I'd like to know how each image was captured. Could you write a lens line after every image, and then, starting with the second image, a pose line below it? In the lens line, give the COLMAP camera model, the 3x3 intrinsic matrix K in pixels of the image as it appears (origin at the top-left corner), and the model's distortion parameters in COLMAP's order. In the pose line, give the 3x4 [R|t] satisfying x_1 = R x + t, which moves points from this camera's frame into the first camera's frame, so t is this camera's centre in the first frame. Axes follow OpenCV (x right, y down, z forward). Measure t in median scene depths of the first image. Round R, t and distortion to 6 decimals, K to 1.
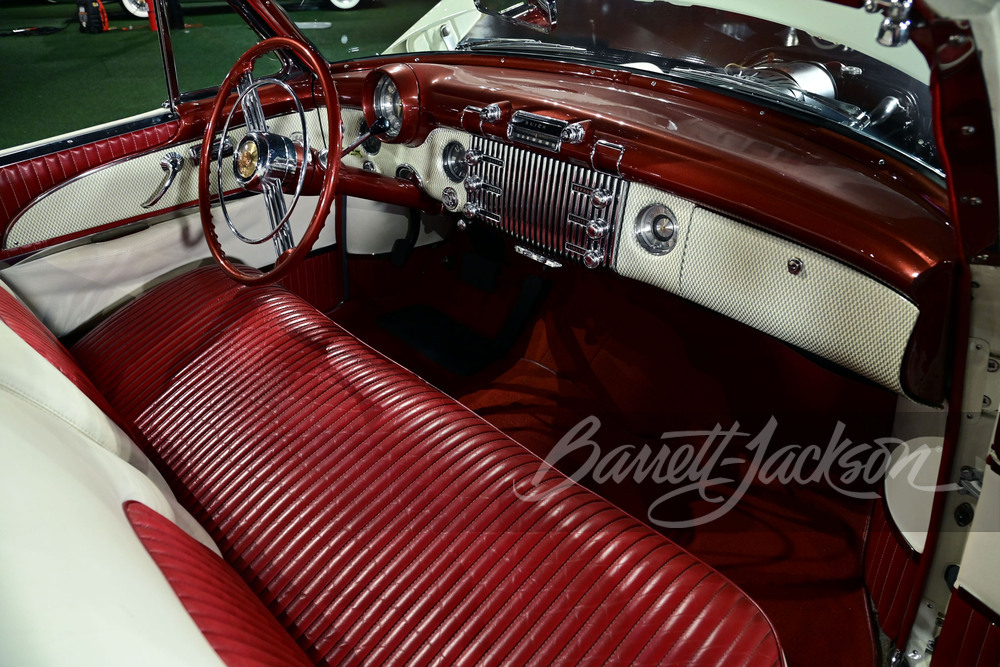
lens RADIAL K [[683.3, 0, 501.5], [0, 683.3, 359.3], [0, 0, 1]] dist [-0.111727, 0.056413]
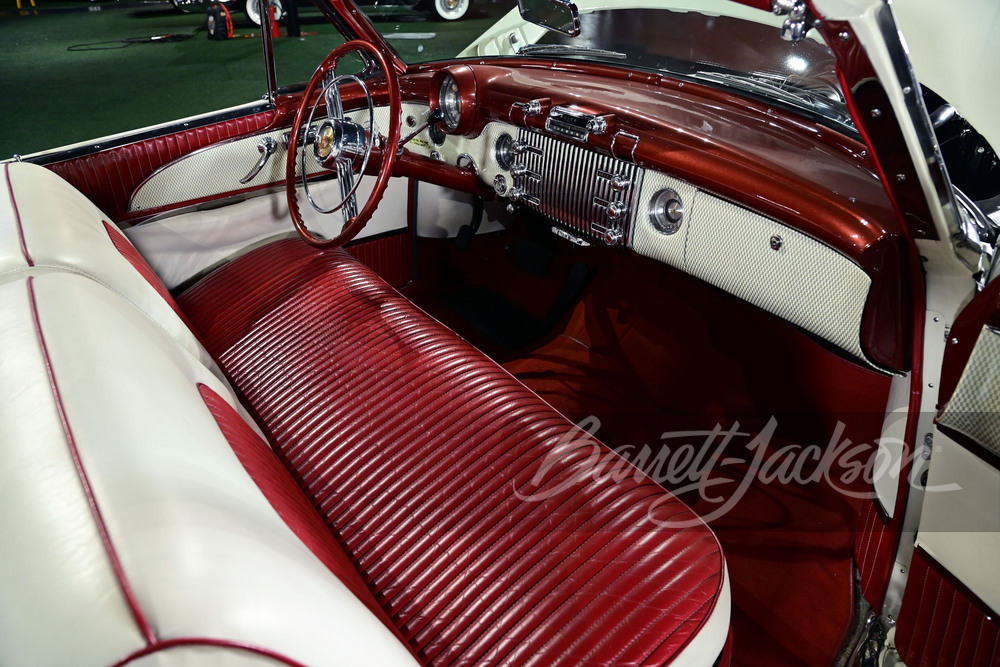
lens RADIAL K [[683.3, 0, 501.5], [0, 683.3, 359.3], [0, 0, 1]] dist [-0.111727, 0.056413]
pose [[0.989463, 0.065223, -0.129266, 0.102642], [-0.067199, 0.997679, -0.010981, 0.073812], [0.128249, 0.019552, 0.991549, -0.128780]]
